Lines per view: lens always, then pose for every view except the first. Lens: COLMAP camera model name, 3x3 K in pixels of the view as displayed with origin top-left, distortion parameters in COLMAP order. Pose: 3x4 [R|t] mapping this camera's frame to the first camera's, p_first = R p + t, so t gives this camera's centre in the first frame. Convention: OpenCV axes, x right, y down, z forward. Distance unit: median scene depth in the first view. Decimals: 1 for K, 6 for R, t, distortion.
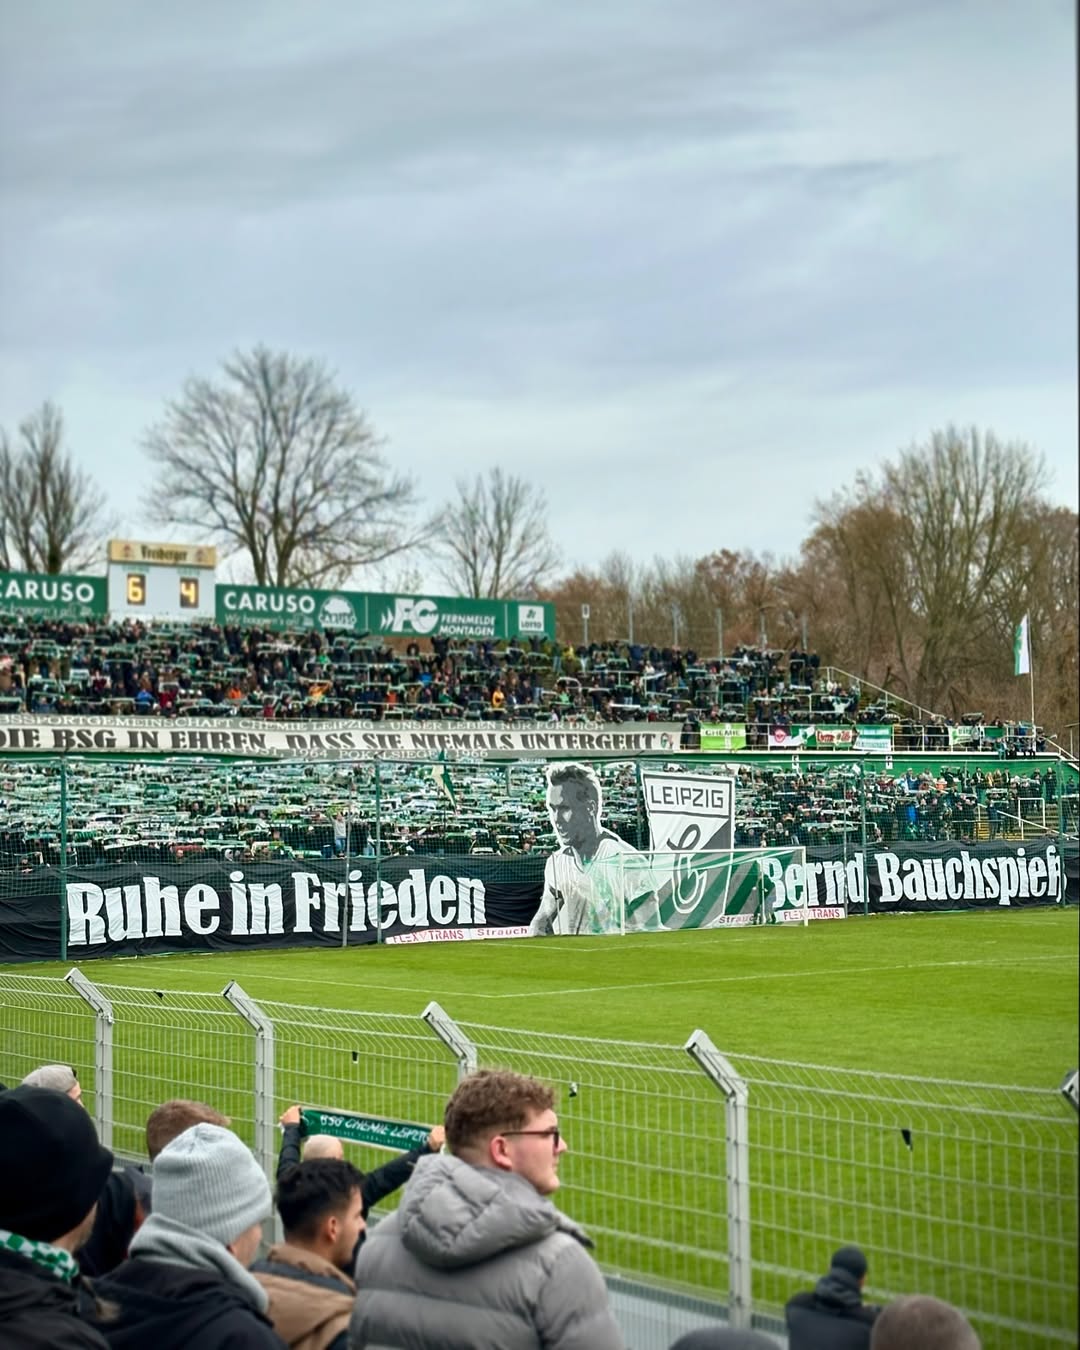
lens RADIAL K [[2348.6, 0, 540.2], [0, 2348.6, 714.9], [0, 0, 1]] dist [0.145420, 0.000000]
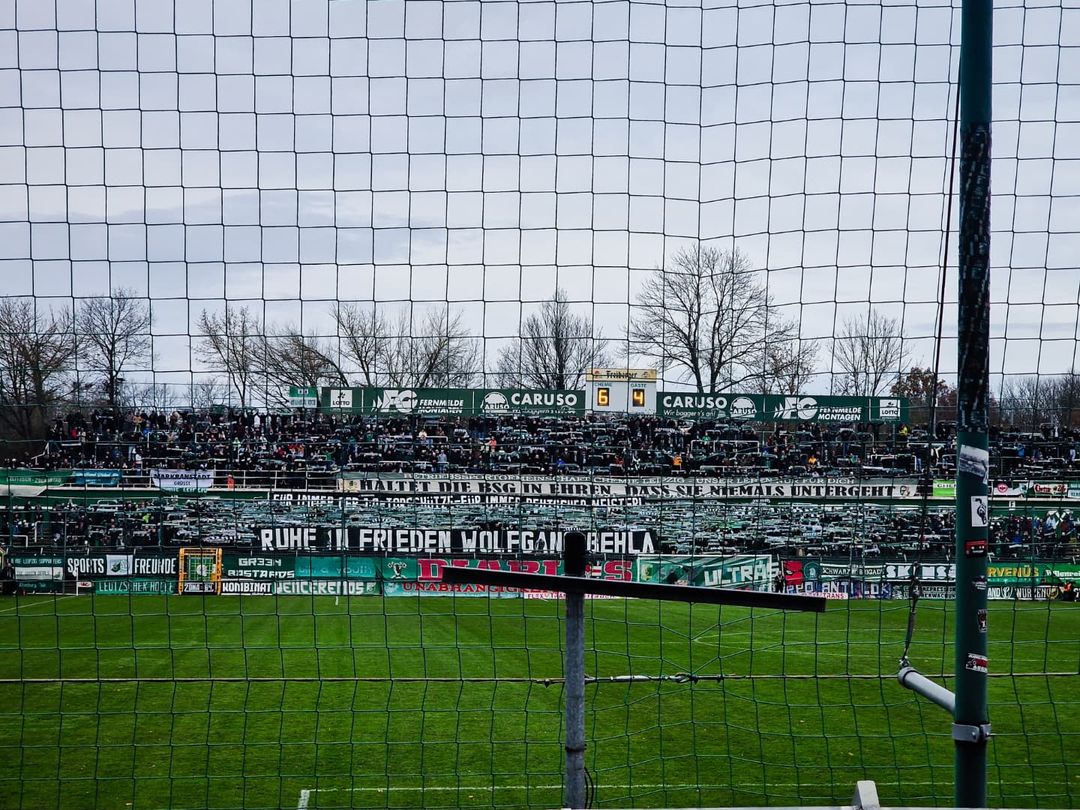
lens RADIAL K [[2285.9, 0, 550.2], [0, 2285.9, 409.1], [0, 0, 1]] dist [-0.068212, 0.000000]
pose [[0.841950, -0.010757, -0.539449, 0.672649], [-0.000464, 0.999786, -0.020661, -0.011655], [0.539556, 0.017646, 0.841765, -0.377056]]
